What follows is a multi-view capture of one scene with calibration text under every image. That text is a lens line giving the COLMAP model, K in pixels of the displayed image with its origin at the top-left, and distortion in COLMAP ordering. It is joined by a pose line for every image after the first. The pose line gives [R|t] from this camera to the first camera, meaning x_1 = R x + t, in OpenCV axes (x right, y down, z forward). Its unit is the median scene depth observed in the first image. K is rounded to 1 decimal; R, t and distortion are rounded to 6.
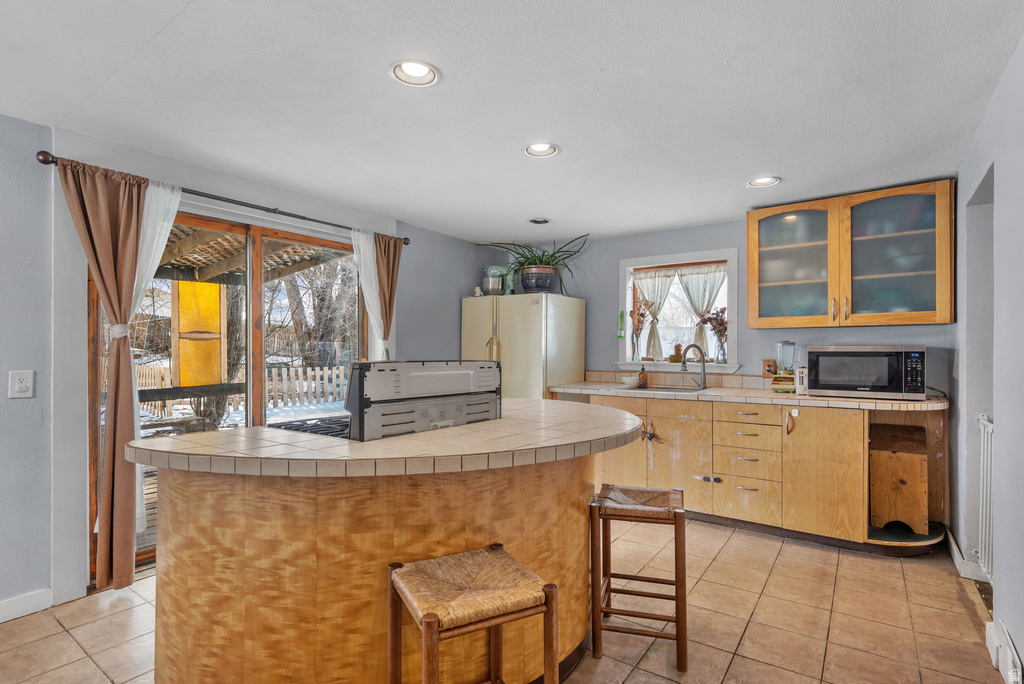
lens RADIAL K [[502.3, 0, 515.3], [0, 502.3, 352.2], [0, 0, 1]] dist [-0.006257, -0.000792]
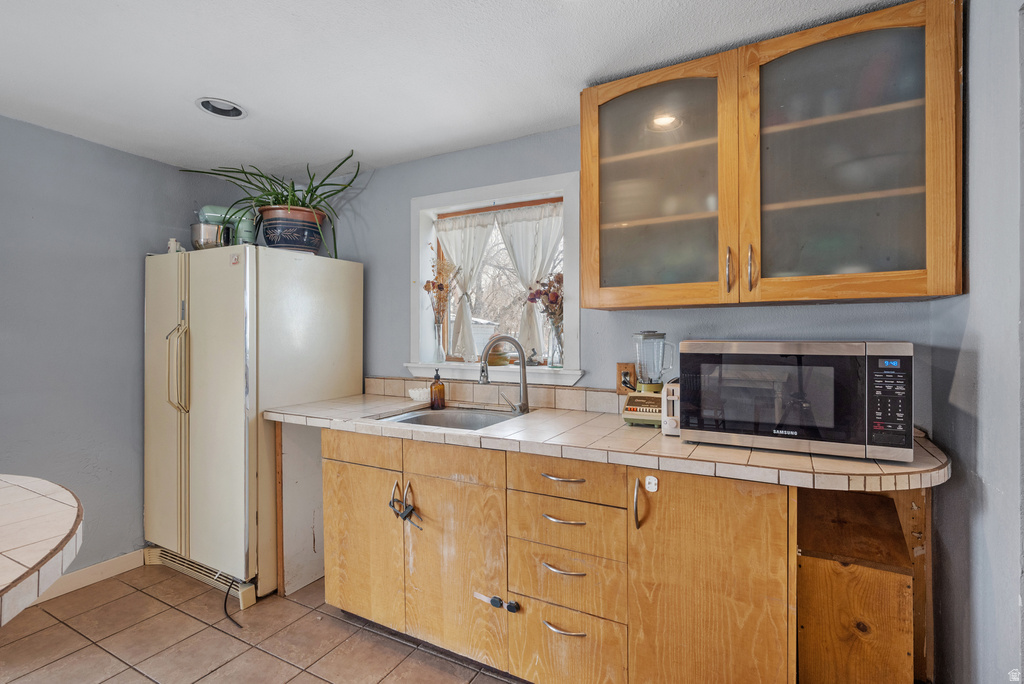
lens RADIAL K [[482.9, 0, 518.3], [0, 482.9, 337.8], [0, 0, 1]] dist [-0.001500, 0.000464]
pose [[0.991074, -0.002887, 0.133280, 0.344881], [0.002683, 0.999995, 0.001707, -0.016975], [-0.133284, -0.001334, 0.991077, 0.521579]]
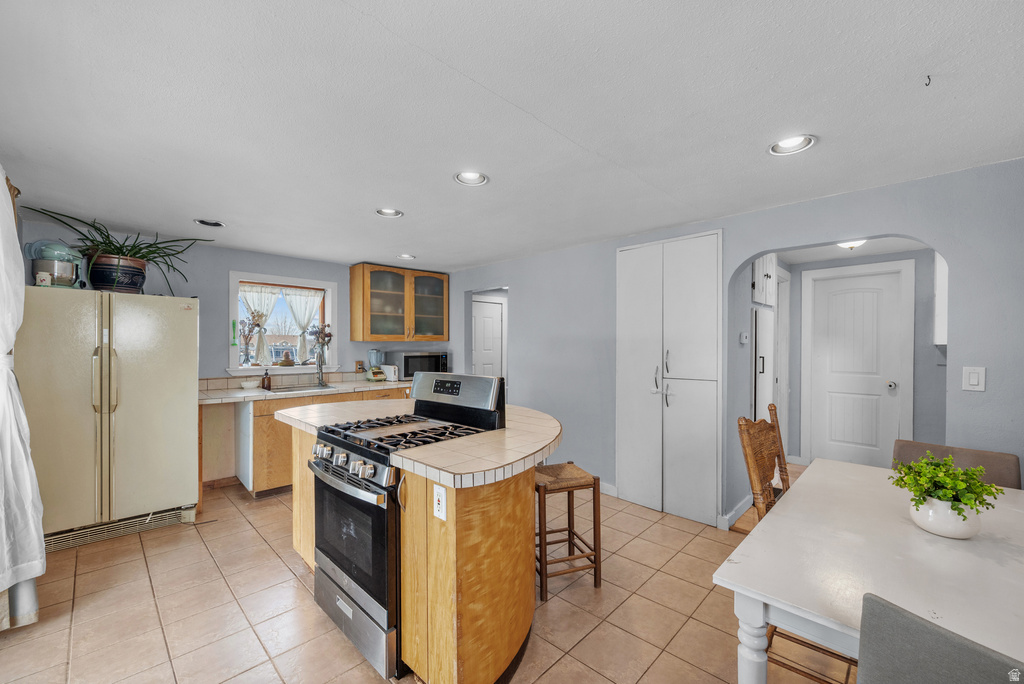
lens RADIAL K [[409.0, 0, 513.8], [0, 409.0, 342.1], [0, 0, 1]] dist [0.002577, 0.000051]
pose [[0.148691, -0.005815, 0.988867, -0.725865], [-0.005282, 0.999964, 0.006674, -0.059336], [-0.988870, -0.006215, 0.148654, 0.392403]]
